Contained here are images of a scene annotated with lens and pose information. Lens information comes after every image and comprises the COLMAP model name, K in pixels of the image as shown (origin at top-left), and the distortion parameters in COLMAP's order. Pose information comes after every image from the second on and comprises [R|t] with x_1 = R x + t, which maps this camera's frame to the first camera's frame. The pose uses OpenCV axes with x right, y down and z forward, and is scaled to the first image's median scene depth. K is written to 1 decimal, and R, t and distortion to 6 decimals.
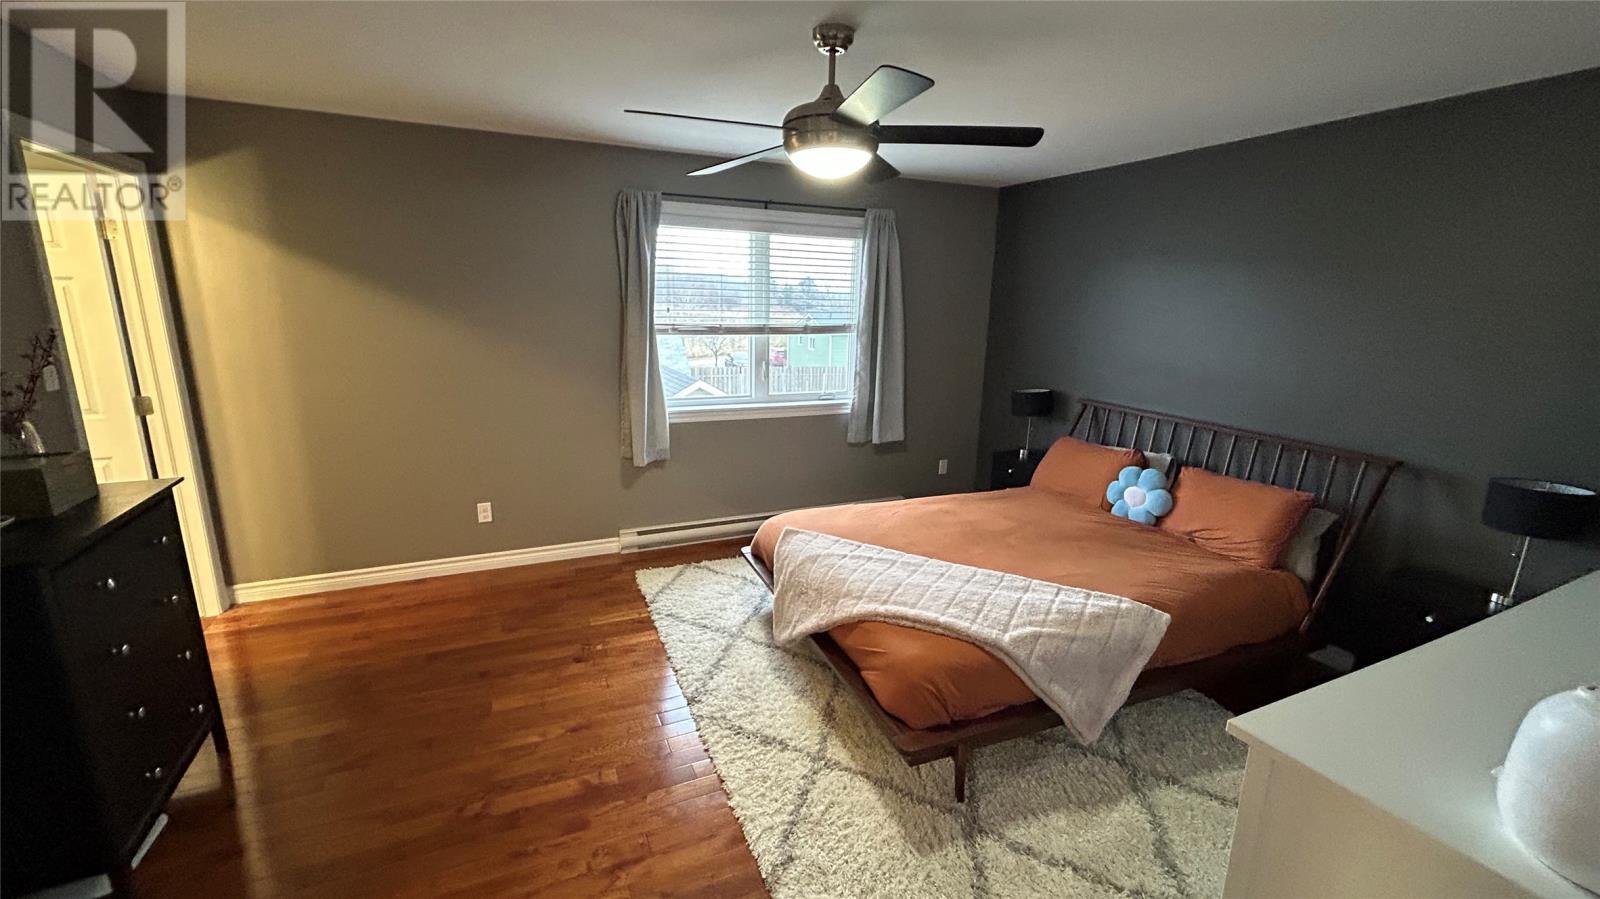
lens RADIAL K [[646.4, 0, 800.0], [0, 646.4, 449.5], [0, 0, 1]] dist [0.000269, -0.000482]
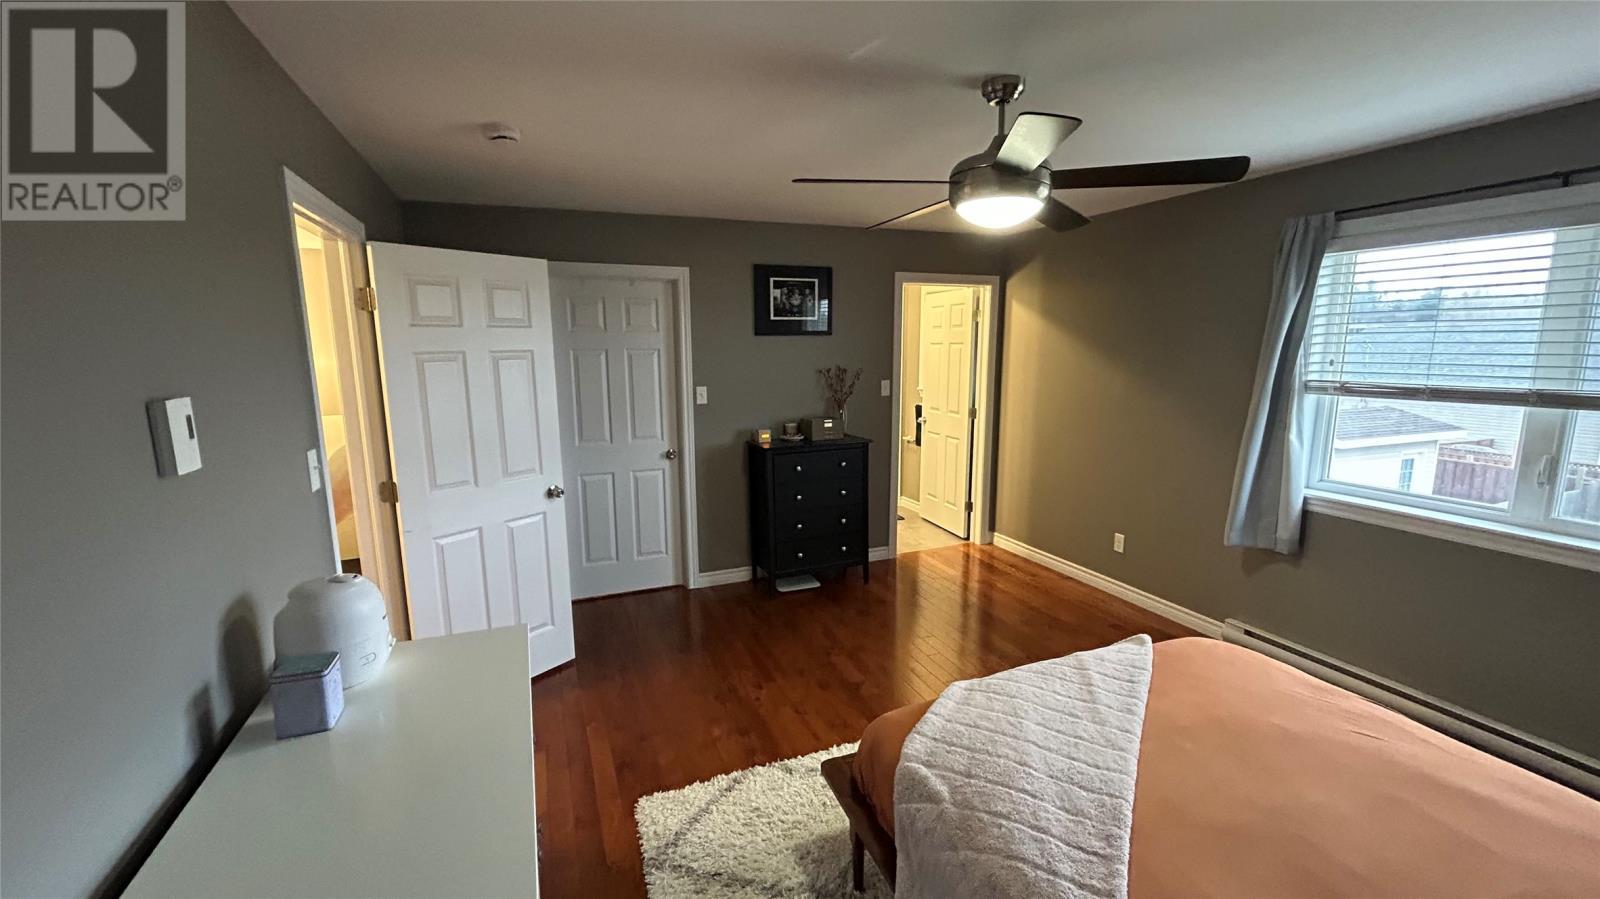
lens RADIAL K [[646.4, 0, 800.0], [0, 646.4, 449.5], [0, 0, 1]] dist [0.000269, -0.000482]
pose [[-0.029575, 0.140514, -0.989637, 0.664554], [-0.219294, 0.965037, 0.143575, -0.105666], [0.975210, 0.221268, 0.002273, 0.485782]]
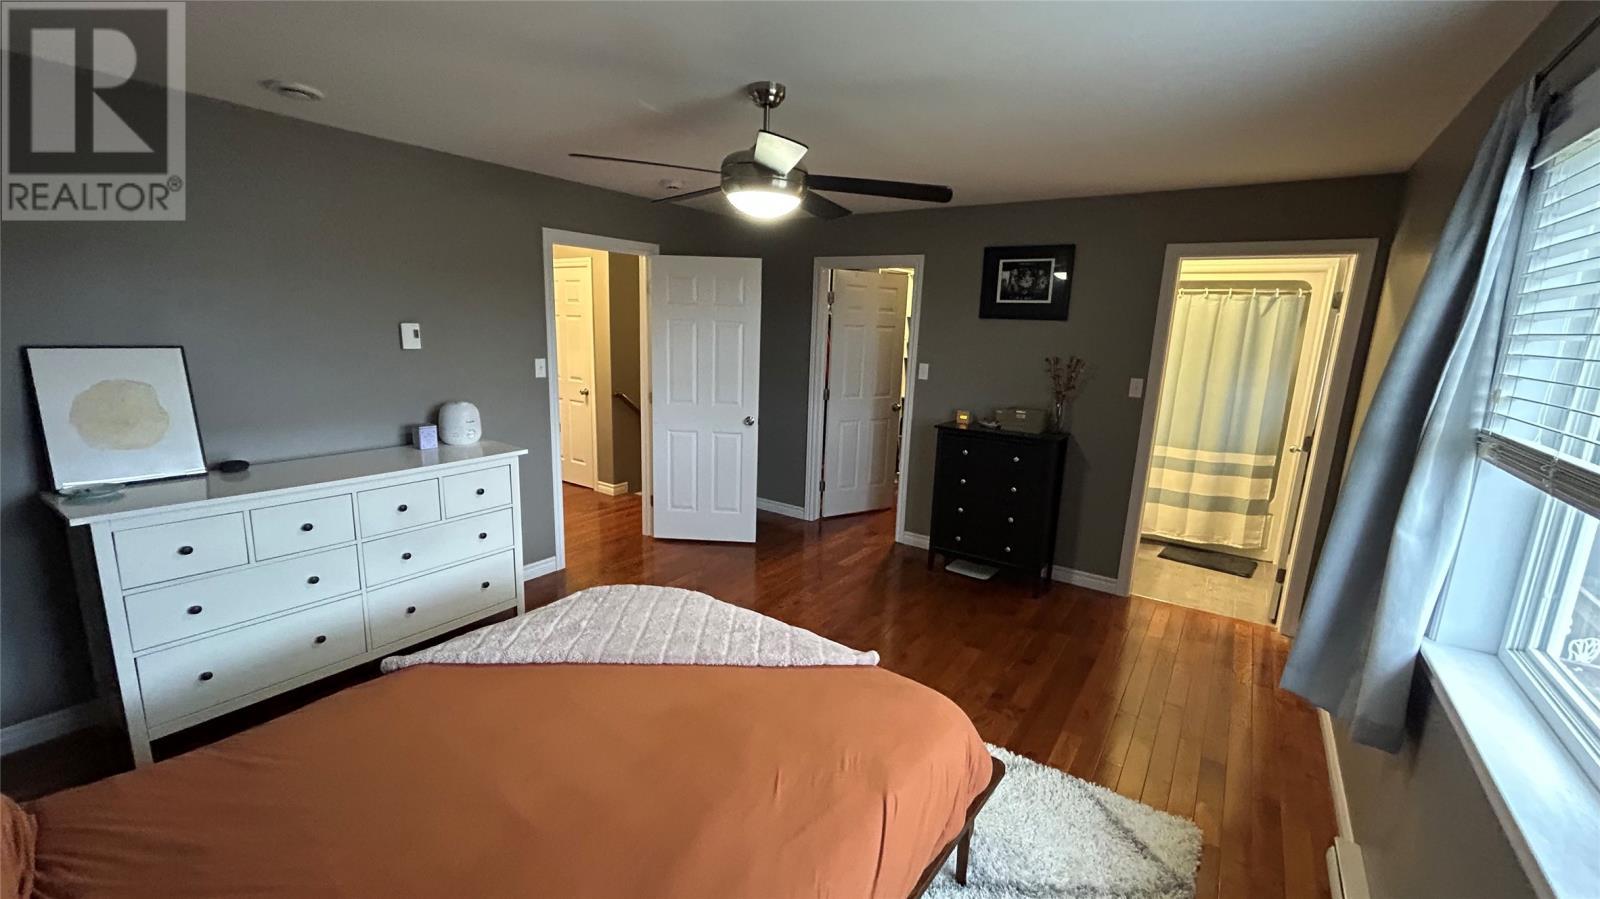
lens RADIAL K [[647.8, 0, 797.2], [0, 647.8, 451.3], [0, 0, 1]] dist [-0.000629, -0.000344]
pose [[-0.852849, 0.055736, -0.519175, 0.369481], [-0.168805, 0.911465, 0.375147, -0.301271], [0.494119, 0.407583, -0.767934, 1.271325]]
